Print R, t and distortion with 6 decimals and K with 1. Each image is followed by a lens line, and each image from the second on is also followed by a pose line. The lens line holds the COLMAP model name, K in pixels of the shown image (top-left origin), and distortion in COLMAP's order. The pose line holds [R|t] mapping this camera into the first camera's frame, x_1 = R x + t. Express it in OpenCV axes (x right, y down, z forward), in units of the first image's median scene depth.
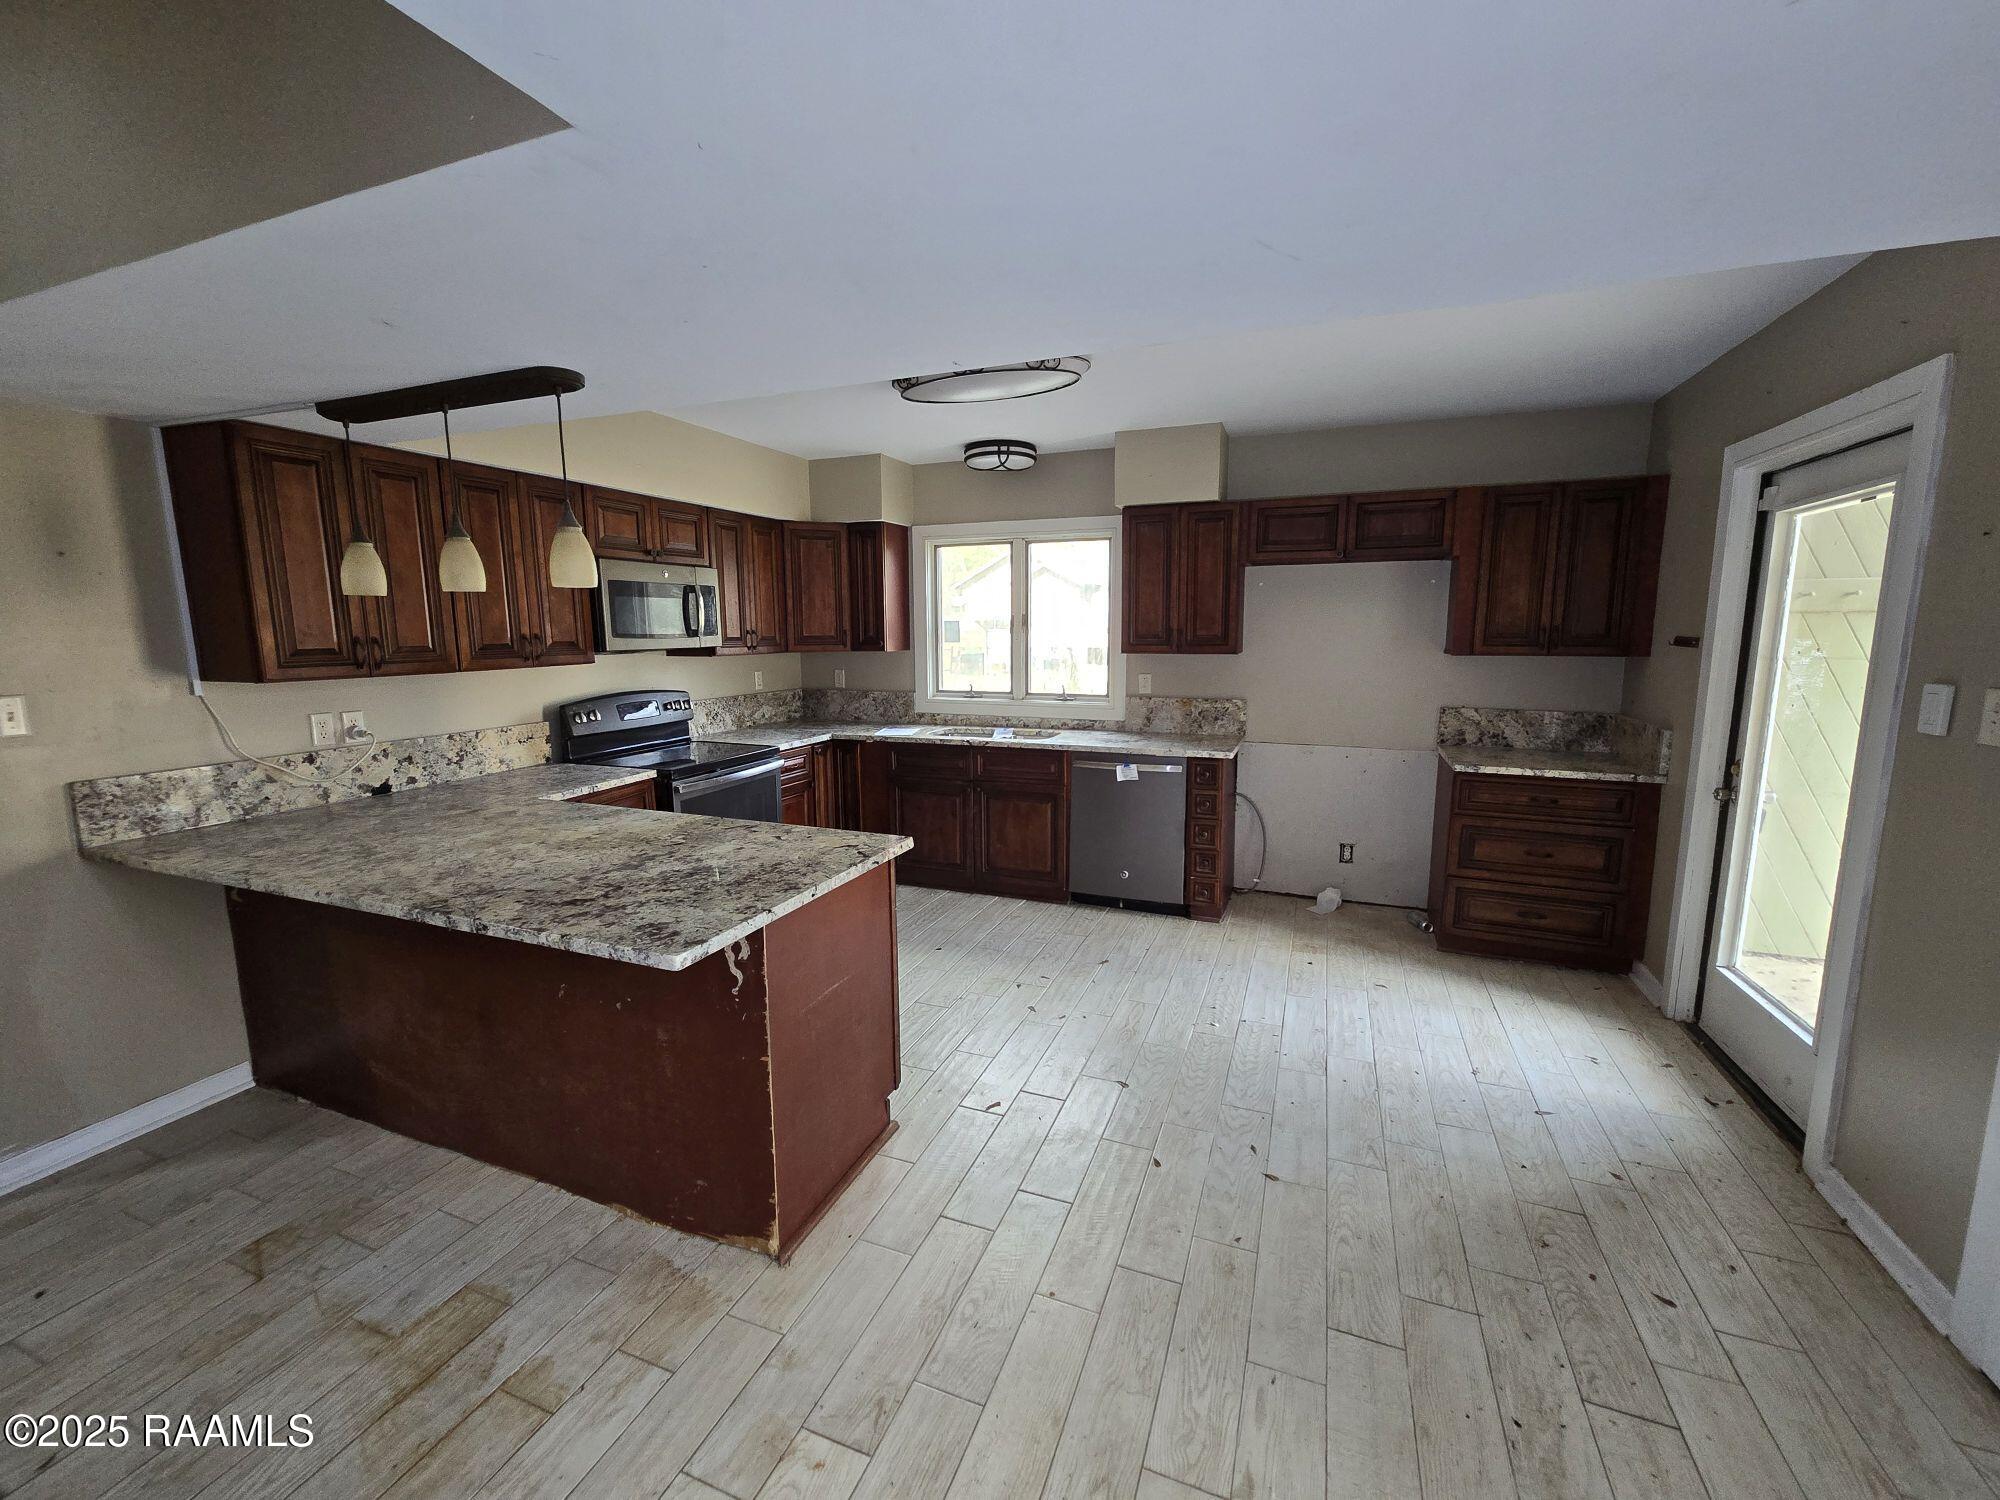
lens RADIAL K [[816.2, 0, 998.8], [0, 816.2, 750.8], [0, 0, 1]] dist [0.000127, 0.000867]
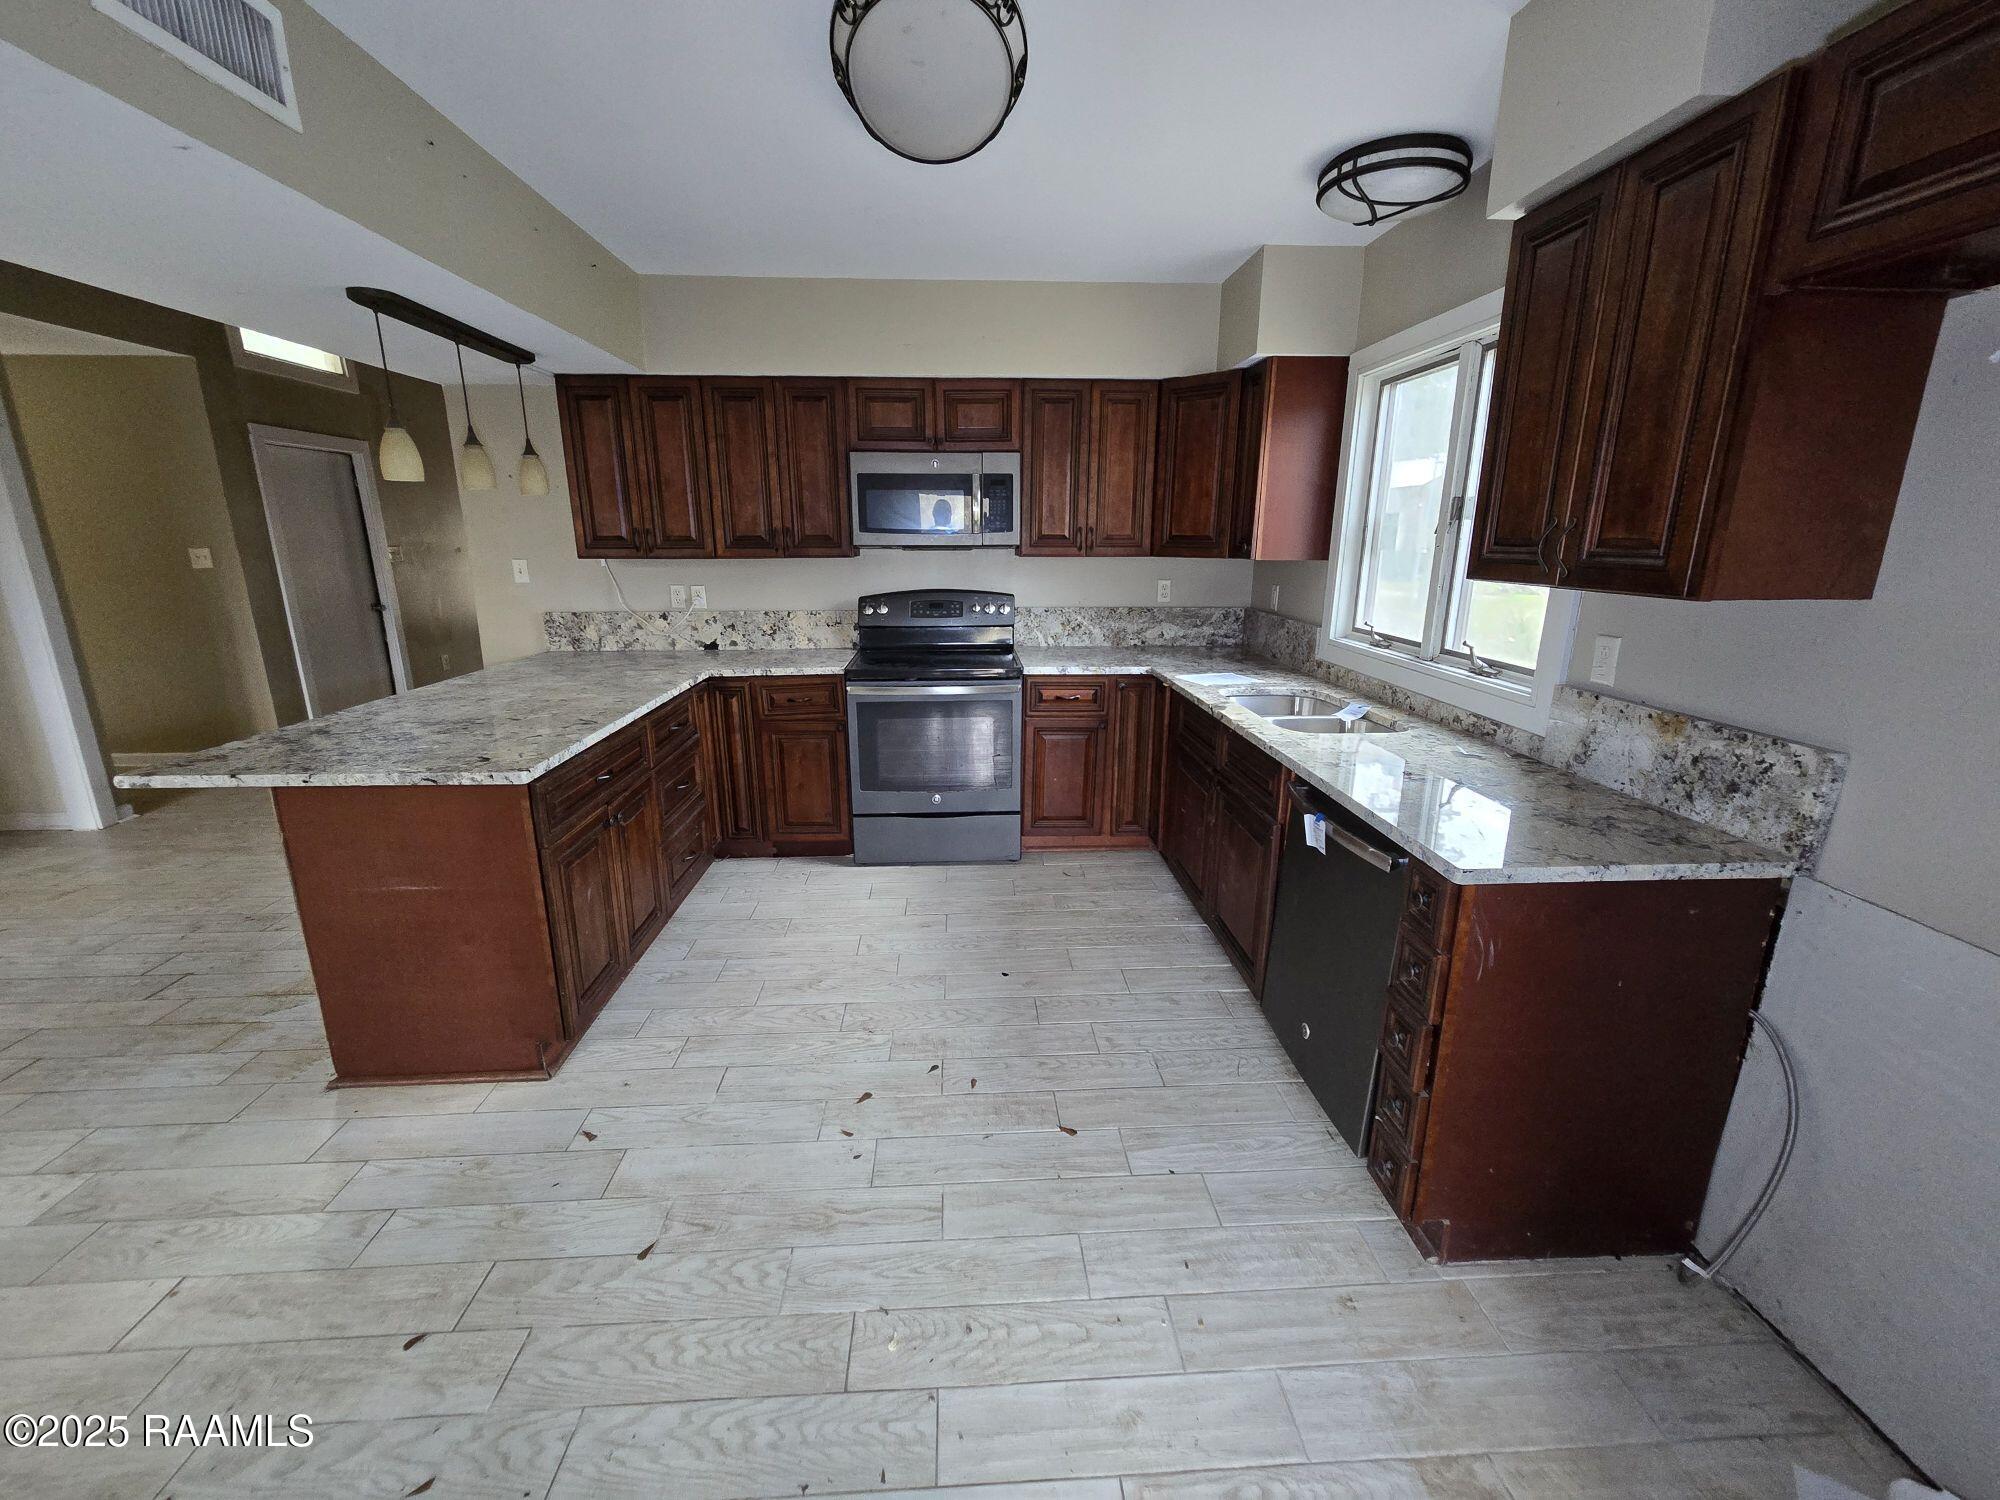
lens RADIAL K [[816.2, 0, 990.7], [0, 816.2, 746.3], [0, 0, 1]] dist [0.000127, 0.000867]
pose [[0.419294, 0.235354, -0.876813, 0.816988], [-0.141319, 0.970959, 0.193046, -0.147701], [0.896784, 0.042967, 0.440377, 1.060722]]
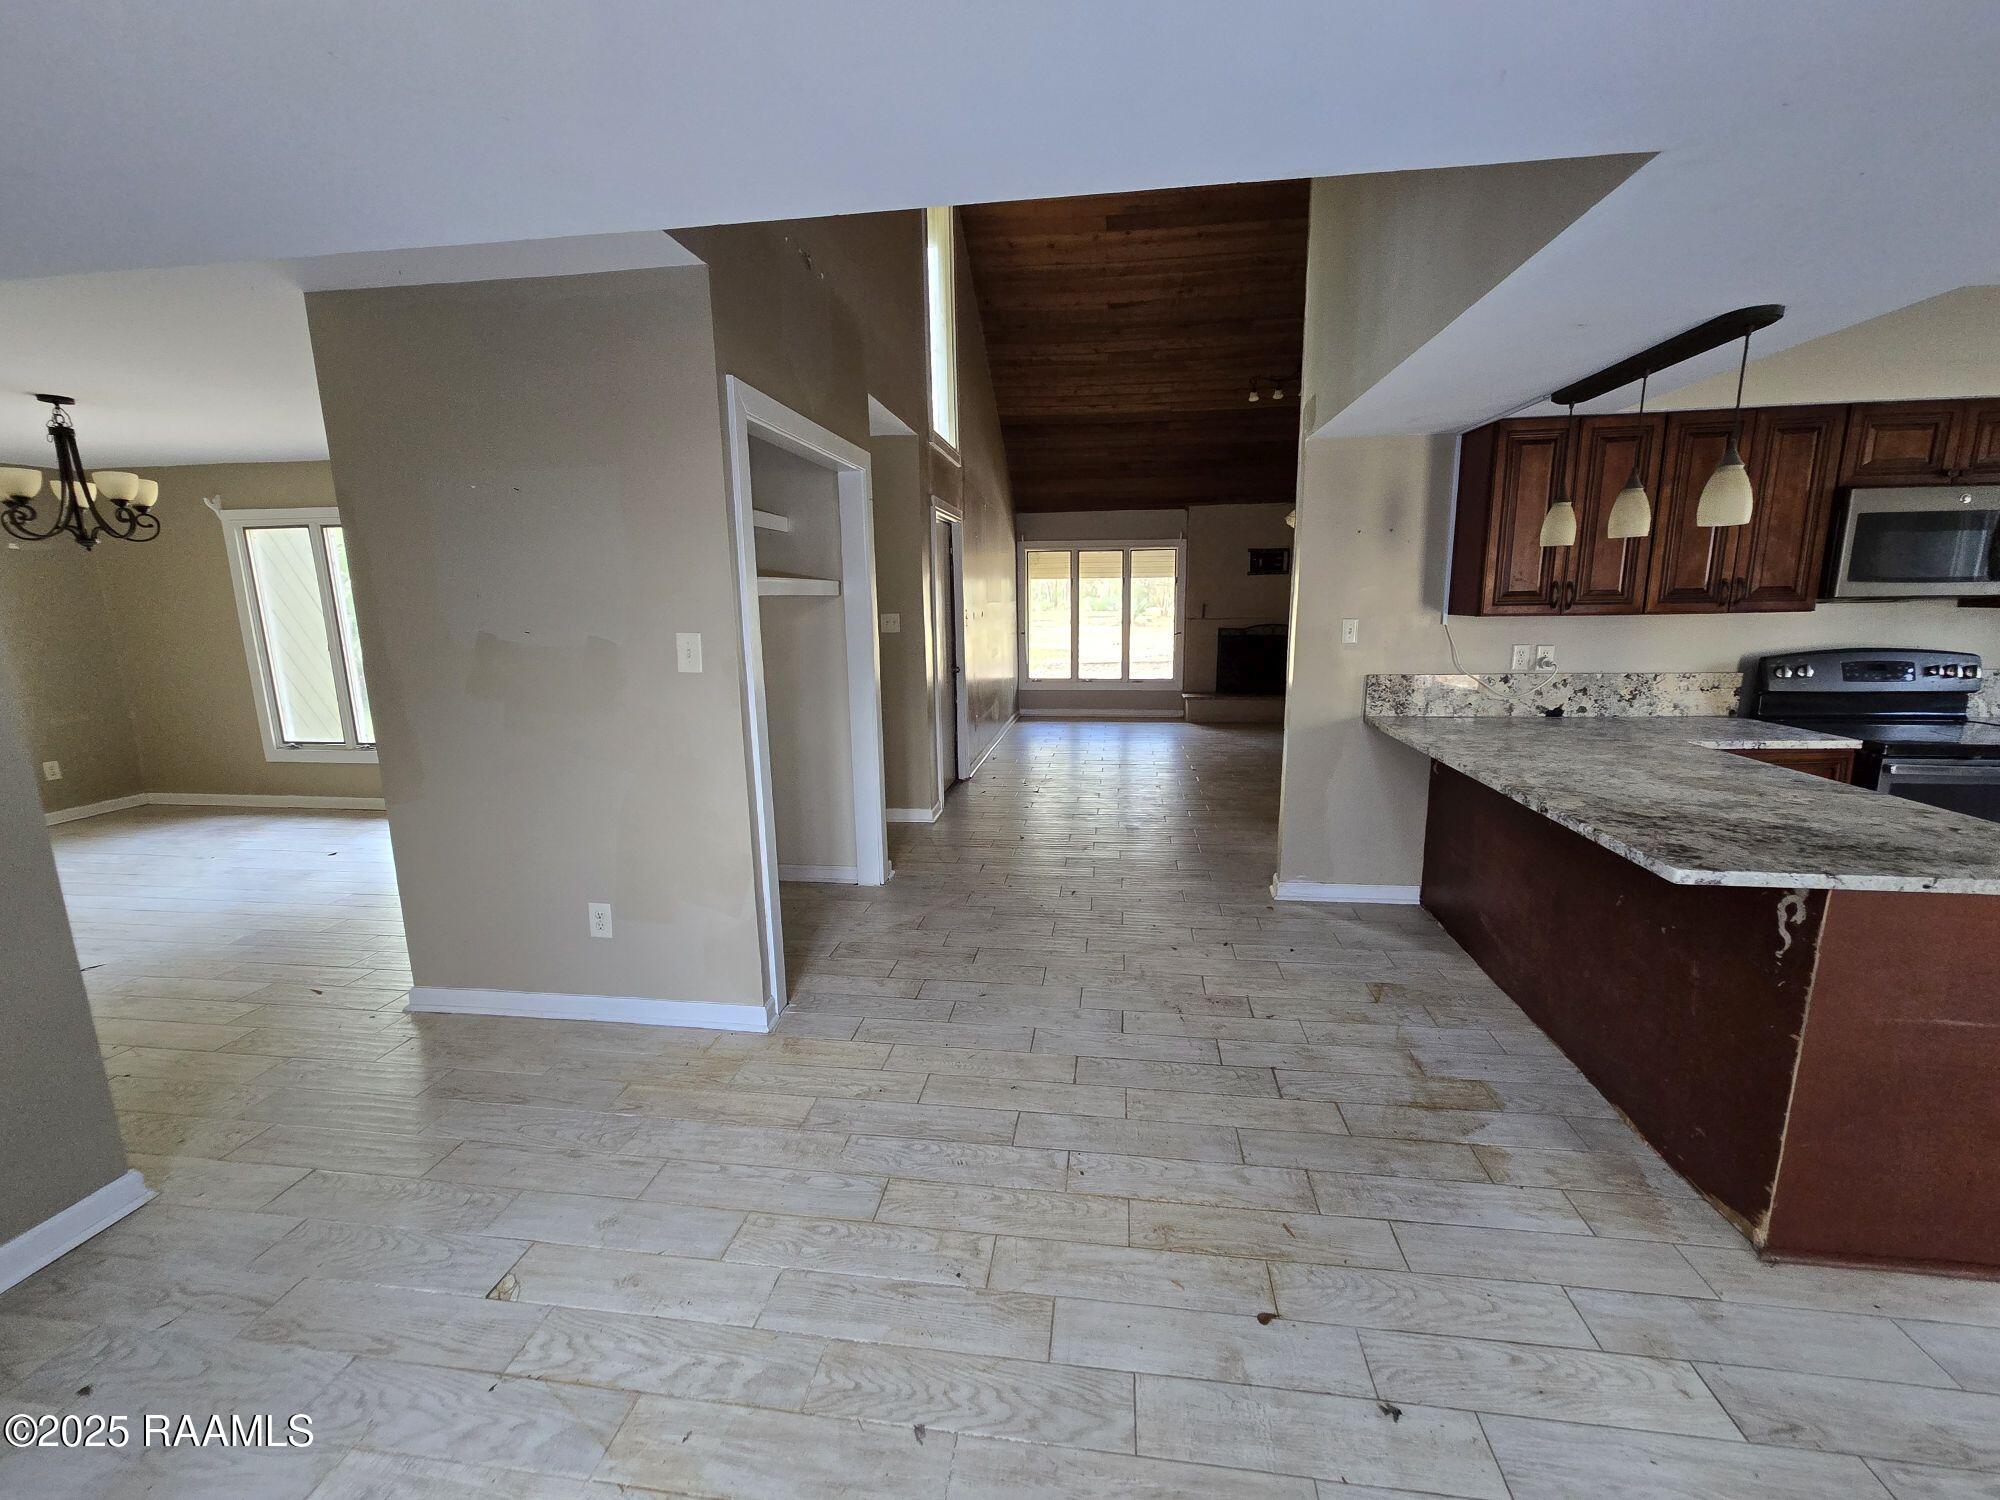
lens RADIAL K [[816.2, 0, 1009.7], [0, 816.2, 750.4], [0, 0, 1]] dist [0.000127, 0.000867]
pose [[0.244461, 0.181115, -0.952594, 0.243470], [-0.133766, 0.979308, 0.151867, 0.034079], [0.960388, 0.090299, 0.263630, -0.086847]]
